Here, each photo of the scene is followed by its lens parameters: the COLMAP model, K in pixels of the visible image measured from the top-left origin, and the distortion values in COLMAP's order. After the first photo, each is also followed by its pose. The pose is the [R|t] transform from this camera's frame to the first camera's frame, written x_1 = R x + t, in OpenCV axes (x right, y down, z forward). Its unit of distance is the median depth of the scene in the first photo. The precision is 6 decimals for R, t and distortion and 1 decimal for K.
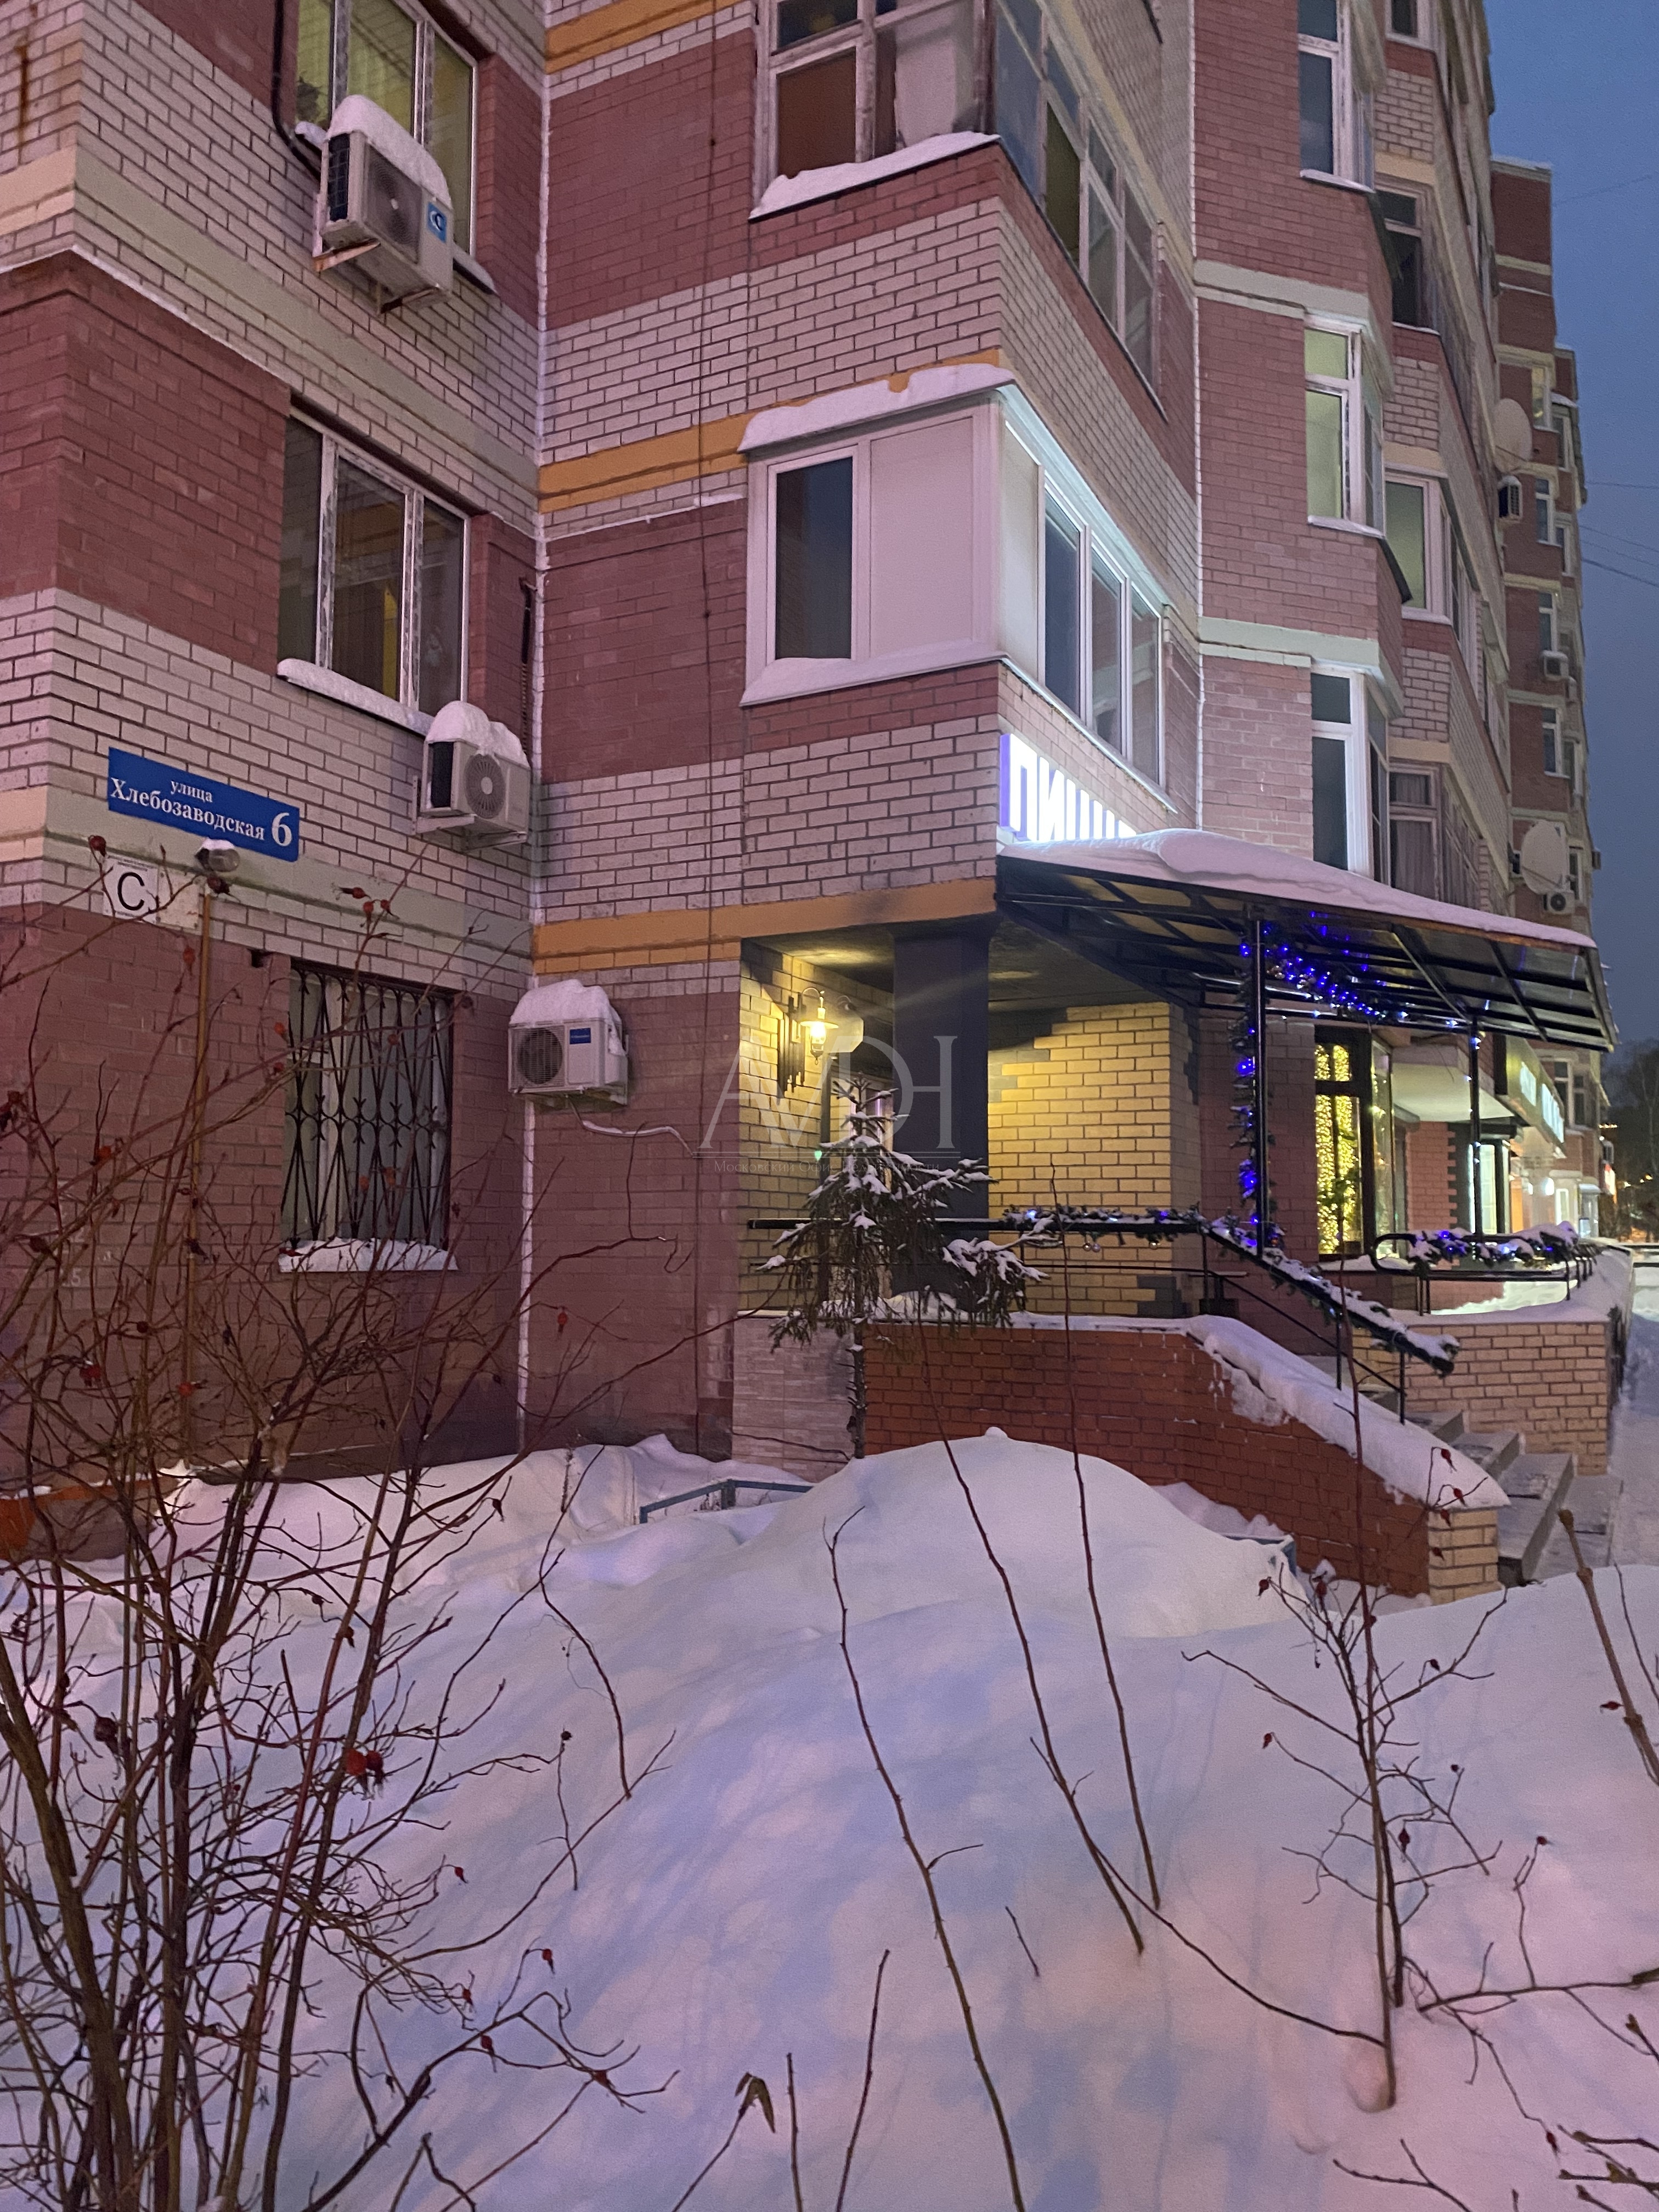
lens RADIAL K [[1640.1, 0, 829.5], [0, 1640.1, 1106.0], [0, 0, 1]] dist [0.044349, -0.048124]
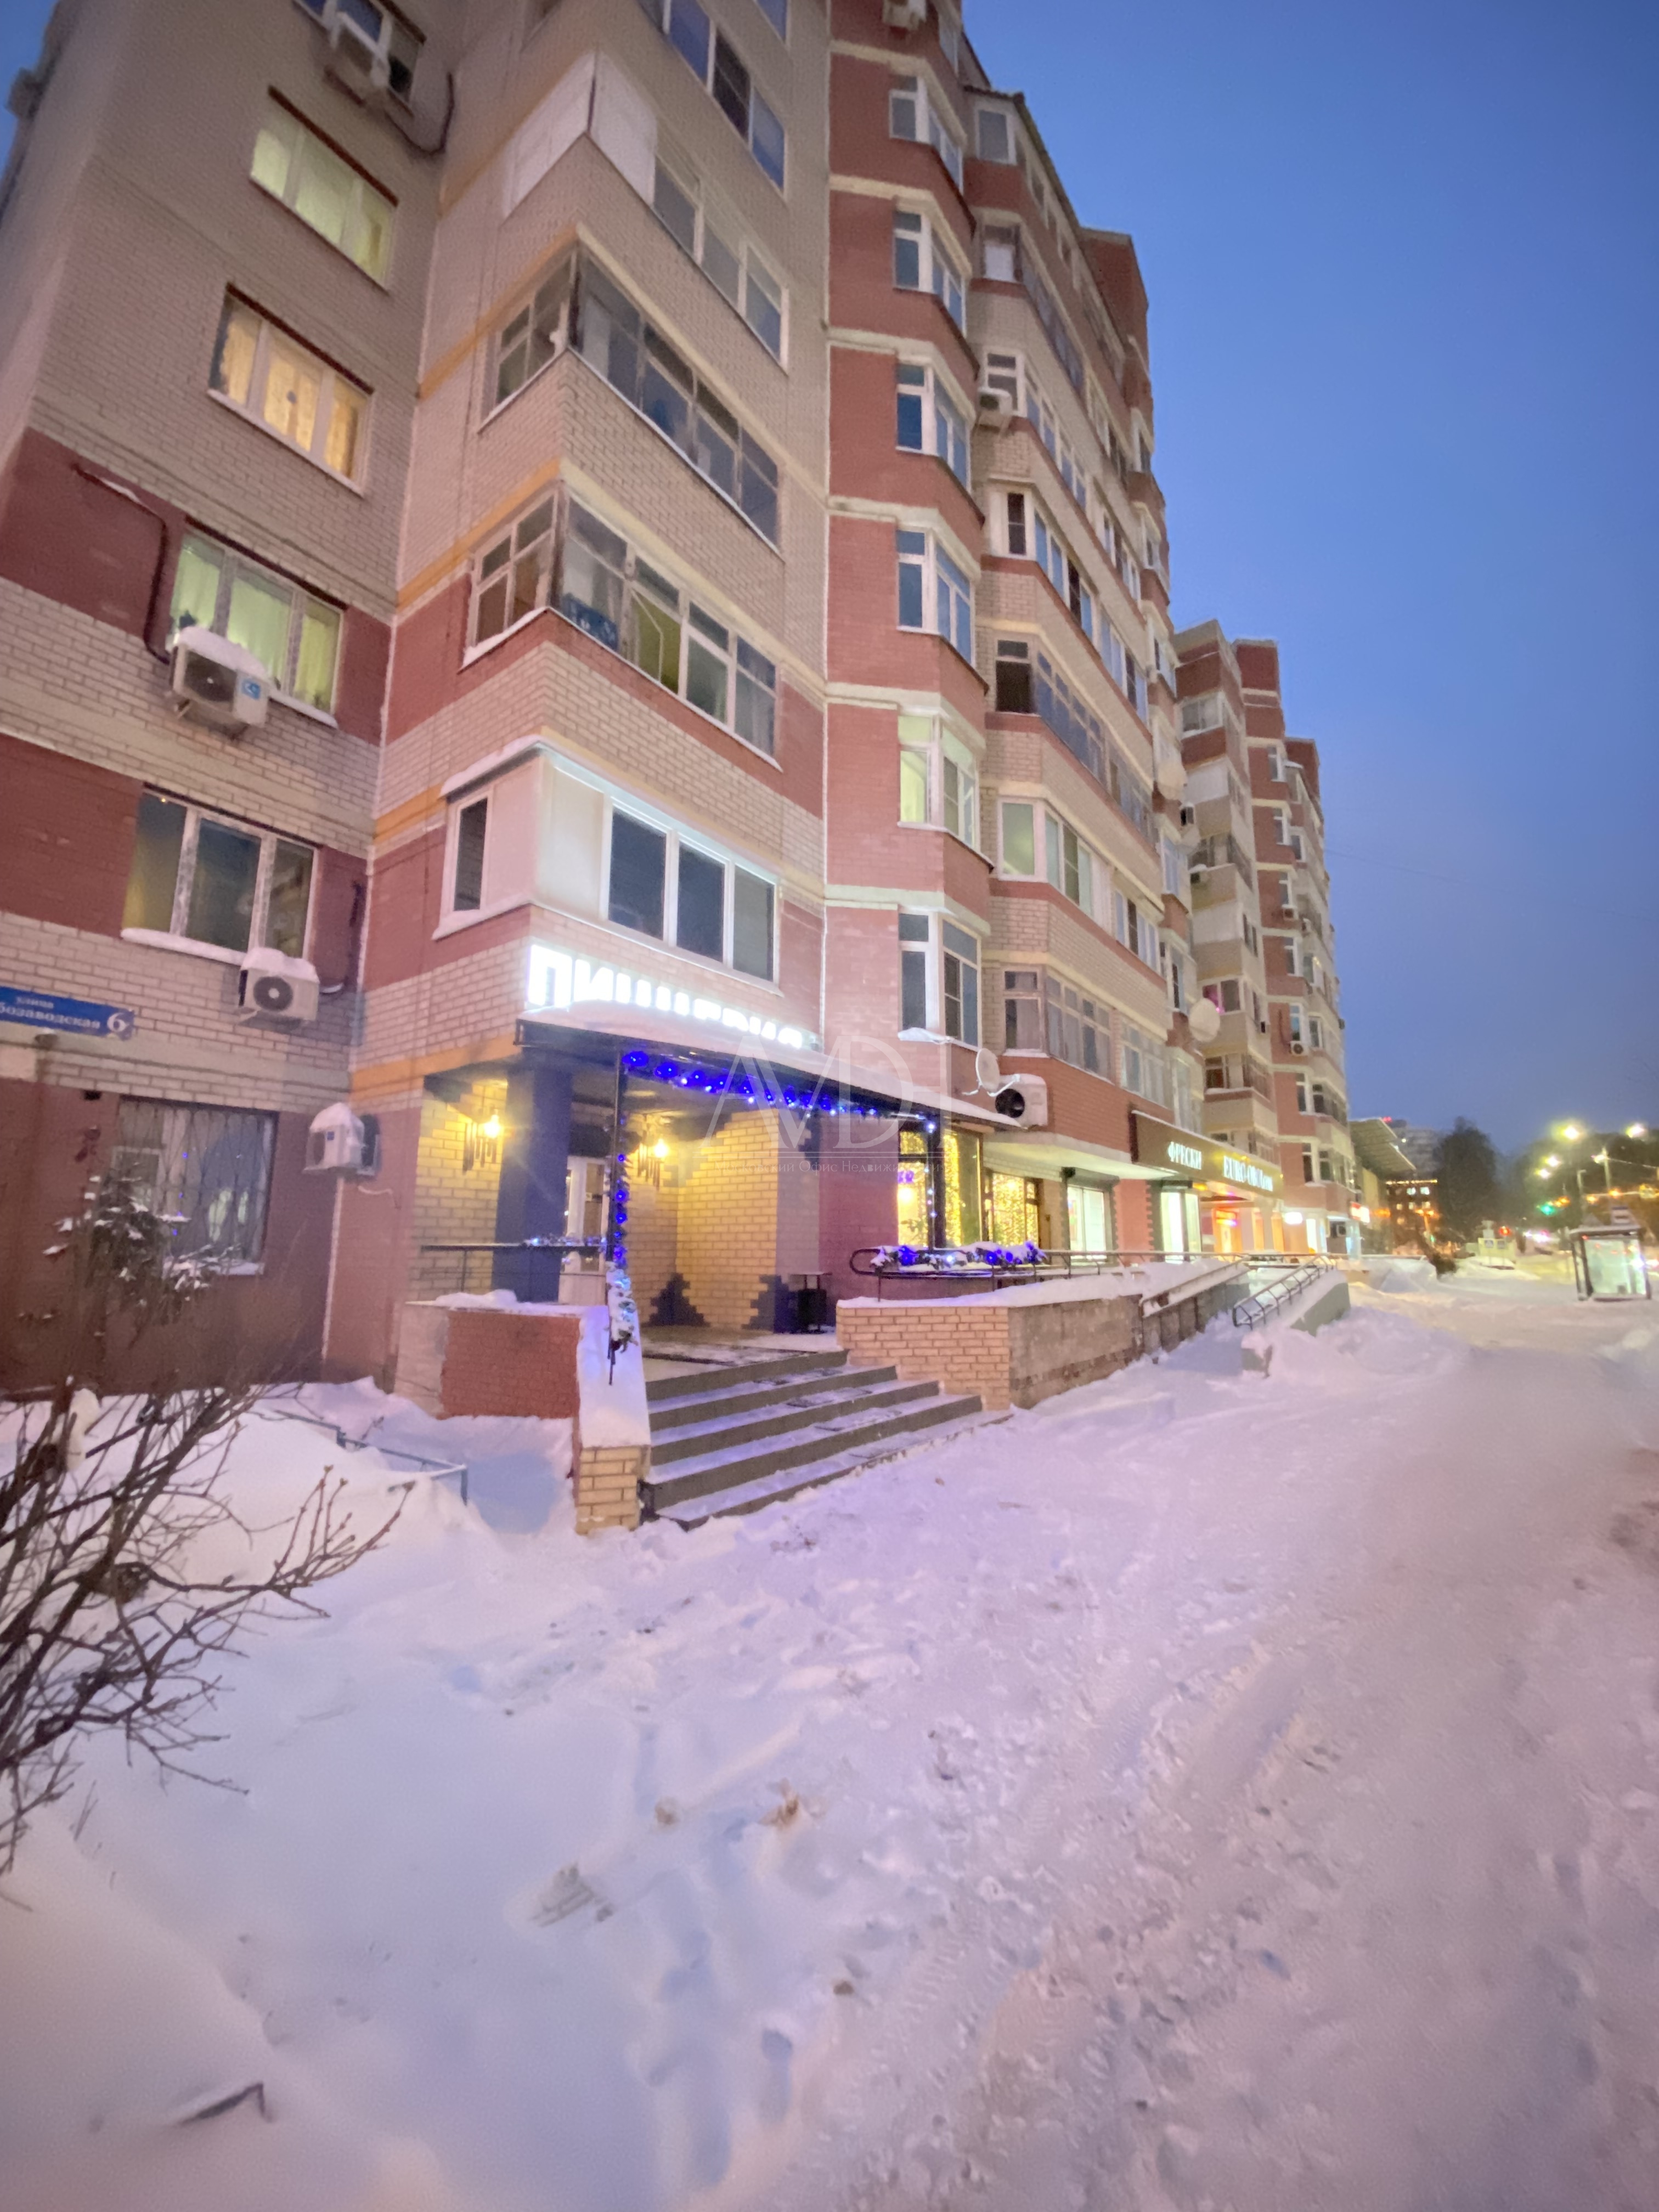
lens RADIAL K [[882.1, 0, 829.5], [0, 882.1, 1106.0], [0, 0, 1]] dist [0.001716, 0.000017]
pose [[0.987321, -0.031989, -0.155478, 0.484300], [0.019013, 0.996264, -0.084244, 0.012807], [0.157592, 0.080220, 0.984241, 0.172801]]
